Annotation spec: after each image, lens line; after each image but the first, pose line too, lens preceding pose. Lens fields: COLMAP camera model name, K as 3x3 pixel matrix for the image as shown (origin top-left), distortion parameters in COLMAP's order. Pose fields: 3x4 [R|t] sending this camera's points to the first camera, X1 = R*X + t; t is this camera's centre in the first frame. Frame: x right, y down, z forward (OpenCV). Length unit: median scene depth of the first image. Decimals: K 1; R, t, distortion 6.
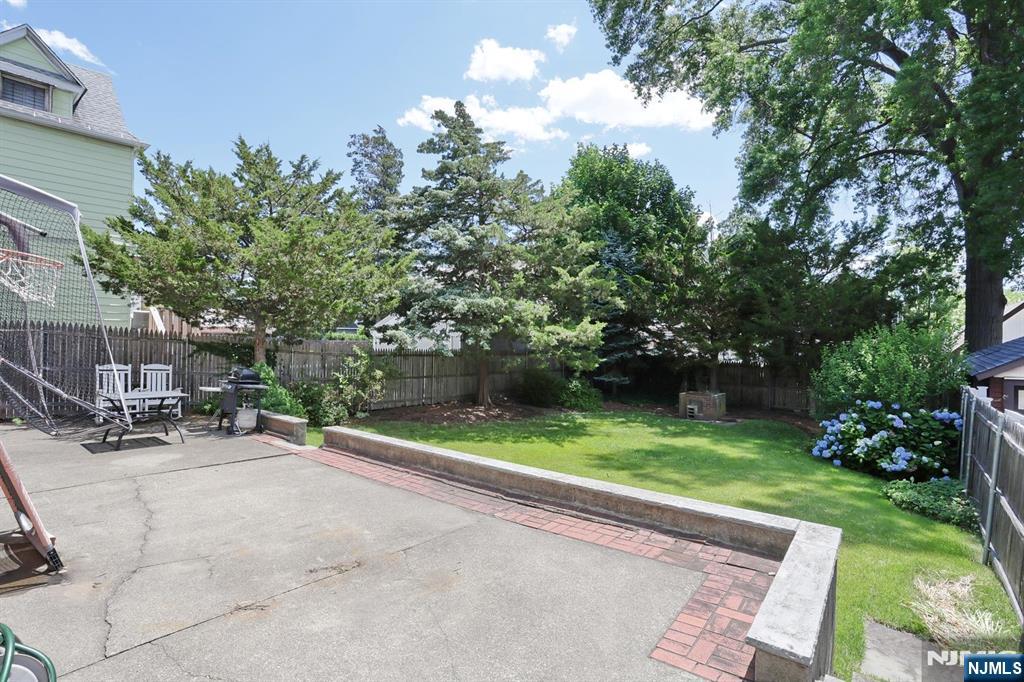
lens RADIAL K [[494.5, 0, 511.7], [0, 494.5, 341.6], [0, 0, 1]] dist [-0.021717, 0.001551]
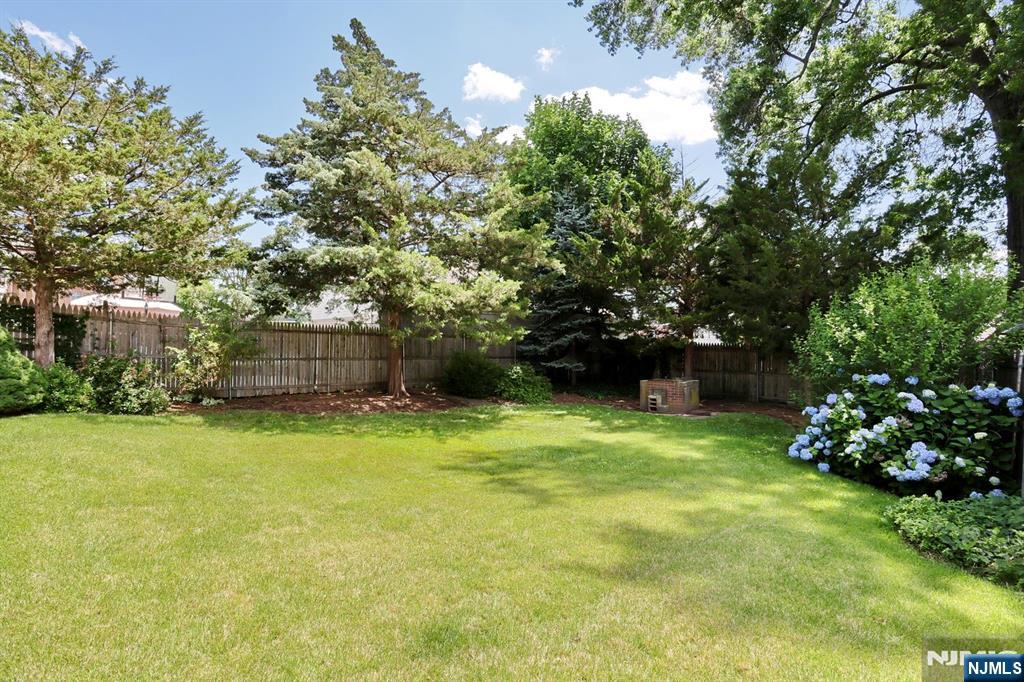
lens RADIAL K [[494.5, 0, 504.3], [0, 494.5, 338.6], [0, 0, 1]] dist [-0.021717, 0.001551]
pose [[0.999024, -0.005499, -0.043816, 0.221173], [0.004843, 0.999875, -0.015072, 0.068072], [0.043894, 0.014845, 0.998926, 0.264074]]
